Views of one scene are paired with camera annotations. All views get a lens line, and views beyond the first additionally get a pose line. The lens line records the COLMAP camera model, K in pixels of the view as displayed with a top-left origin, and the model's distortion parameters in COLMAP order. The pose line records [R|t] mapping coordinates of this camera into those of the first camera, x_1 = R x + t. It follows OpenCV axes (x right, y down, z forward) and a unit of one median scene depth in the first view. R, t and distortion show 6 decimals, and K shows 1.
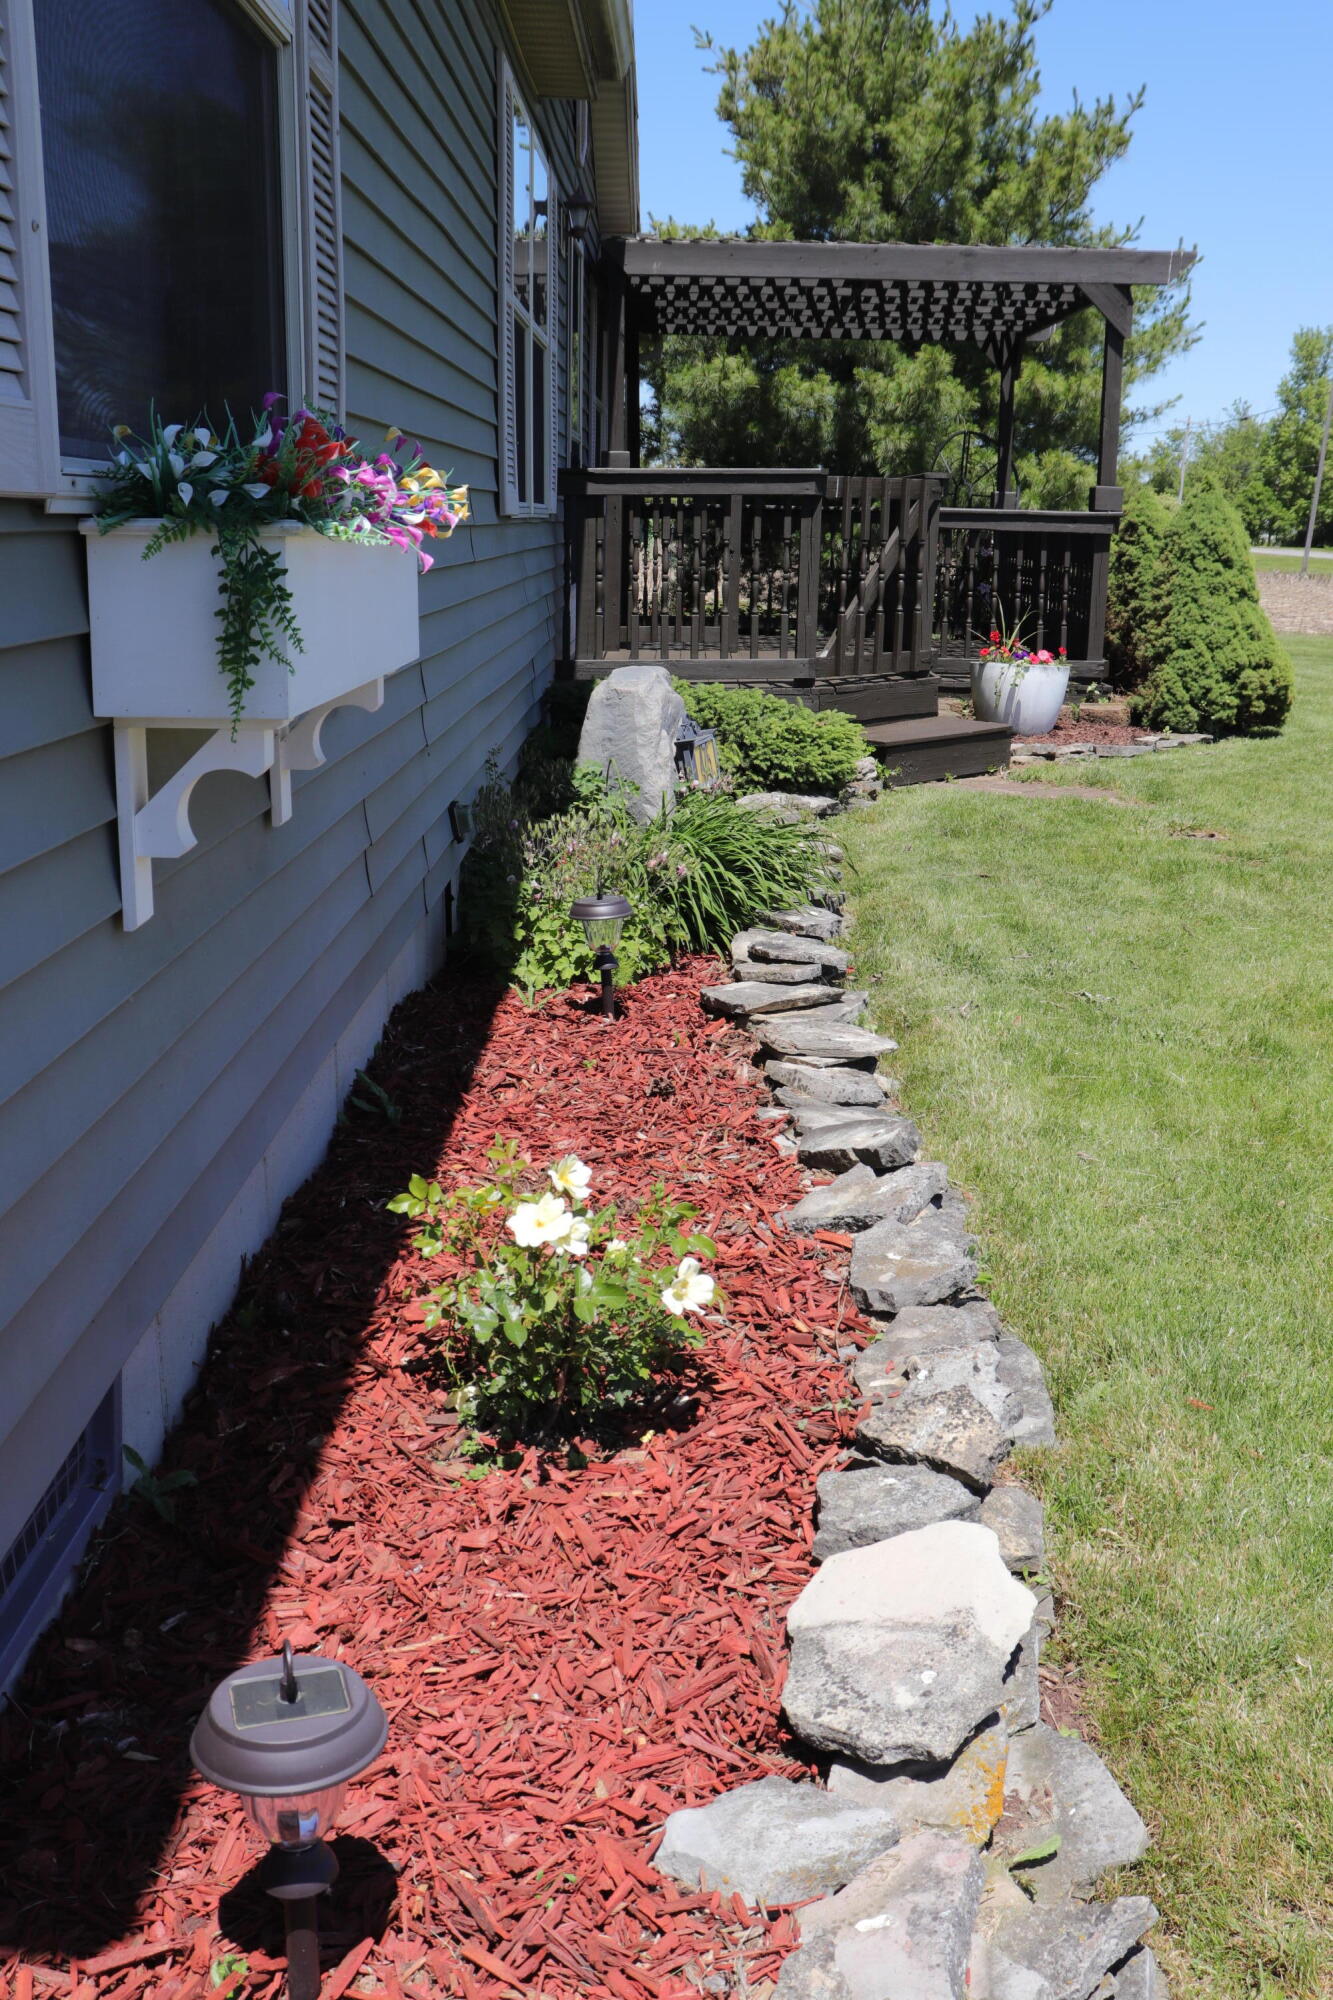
lens RADIAL K [[1870.0, 0, 666.5], [0, 1870.0, 1000.0], [0, 0, 1]] dist [-0.150684, 0.198827]
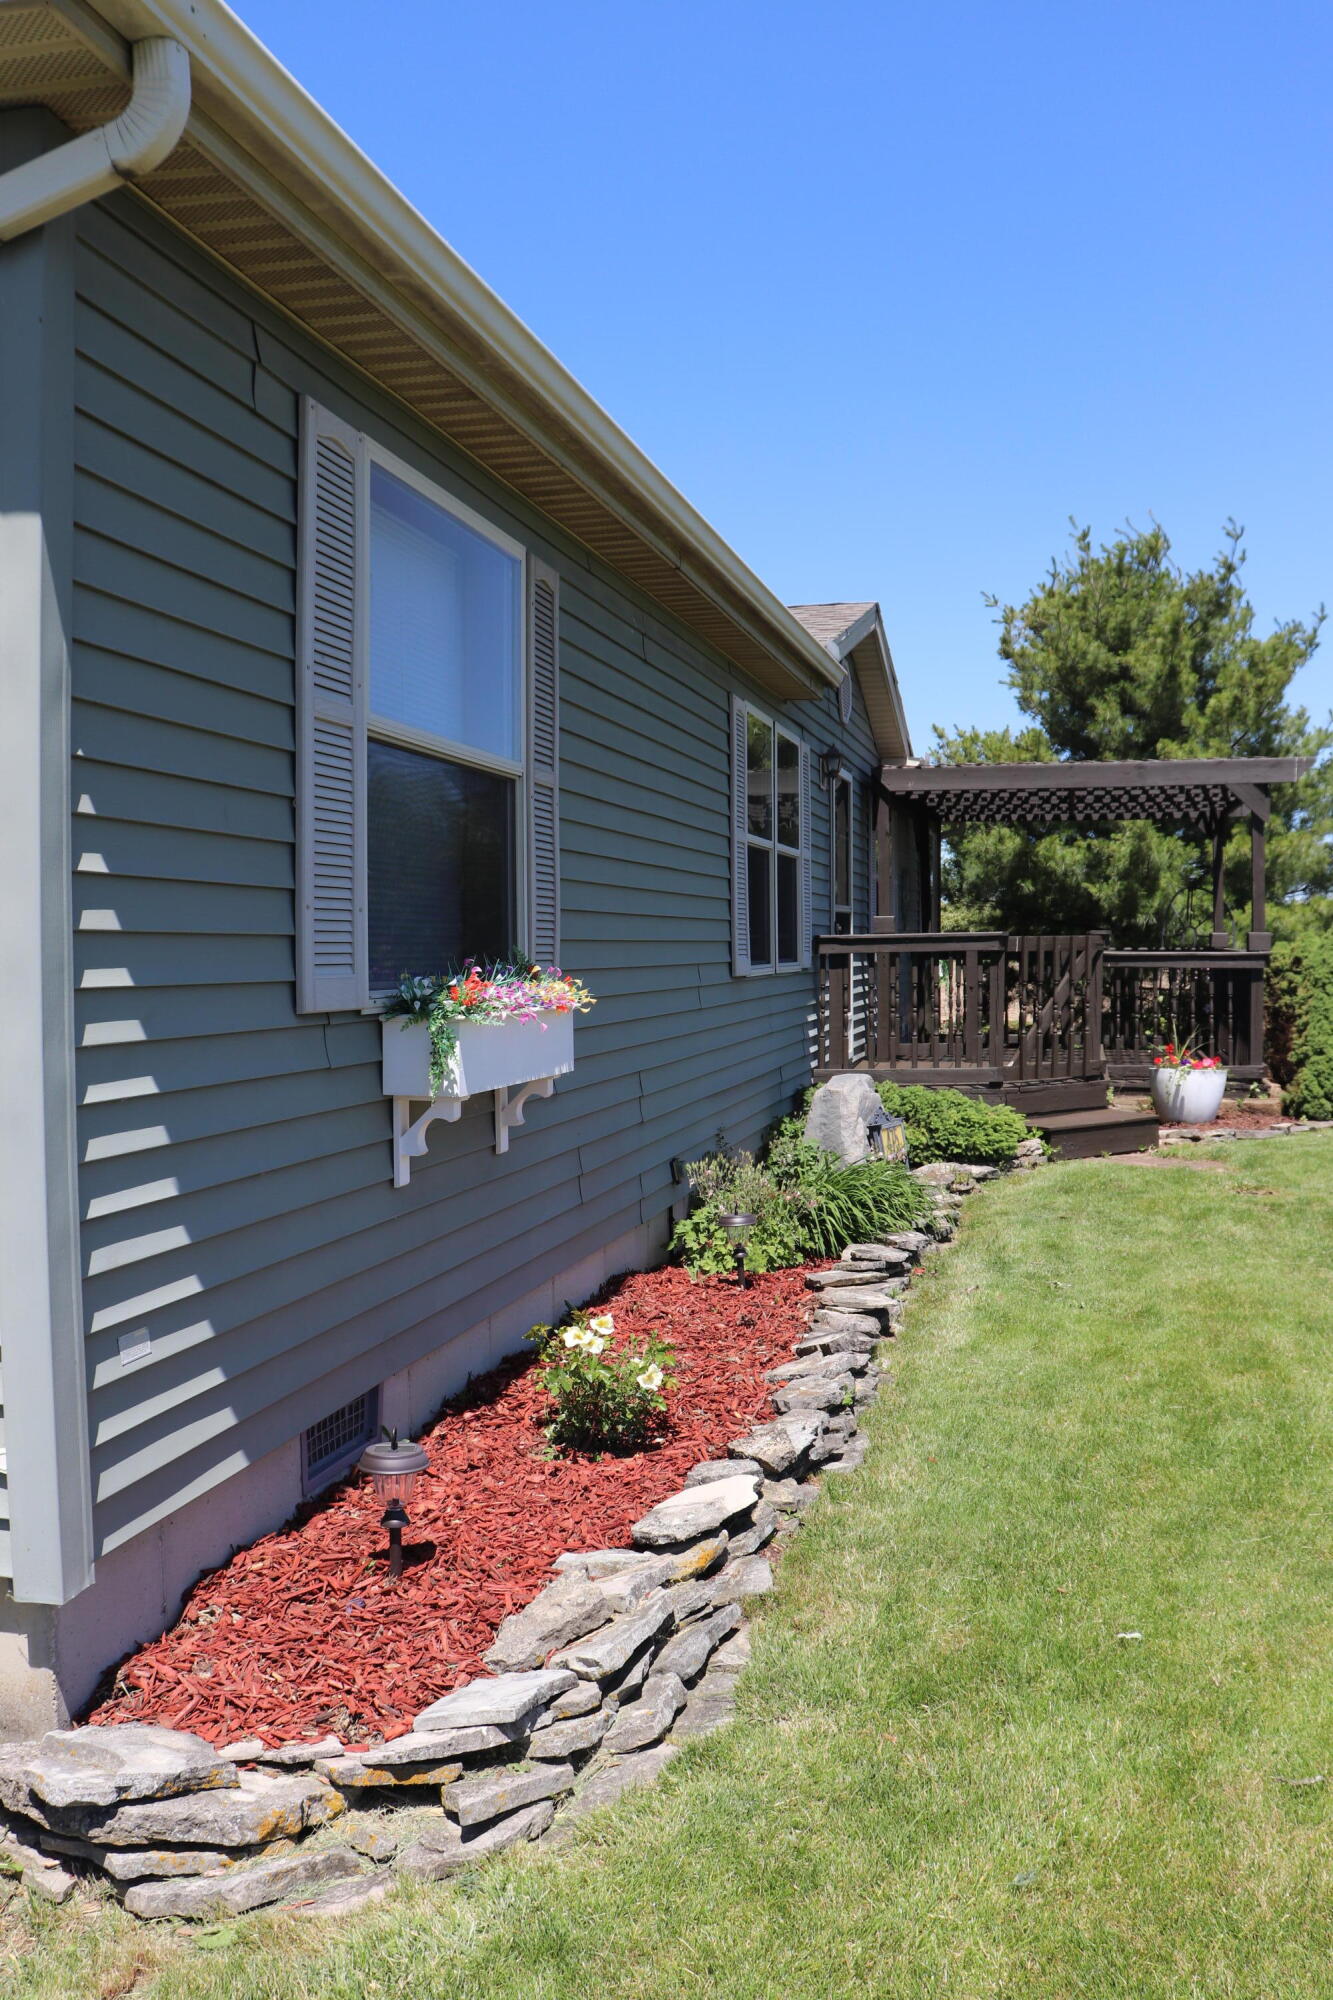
lens RADIAL K [[1726.4, 0, 663.9], [0, 1726.4, 957.1], [0, 0, 1]] dist [-0.181117, 0.182390]
pose [[0.969196, -0.016173, -0.245757, 0.164856], [-0.043709, 0.970707, -0.236257, 0.051247], [0.242379, 0.239721, 0.940099, -0.292899]]
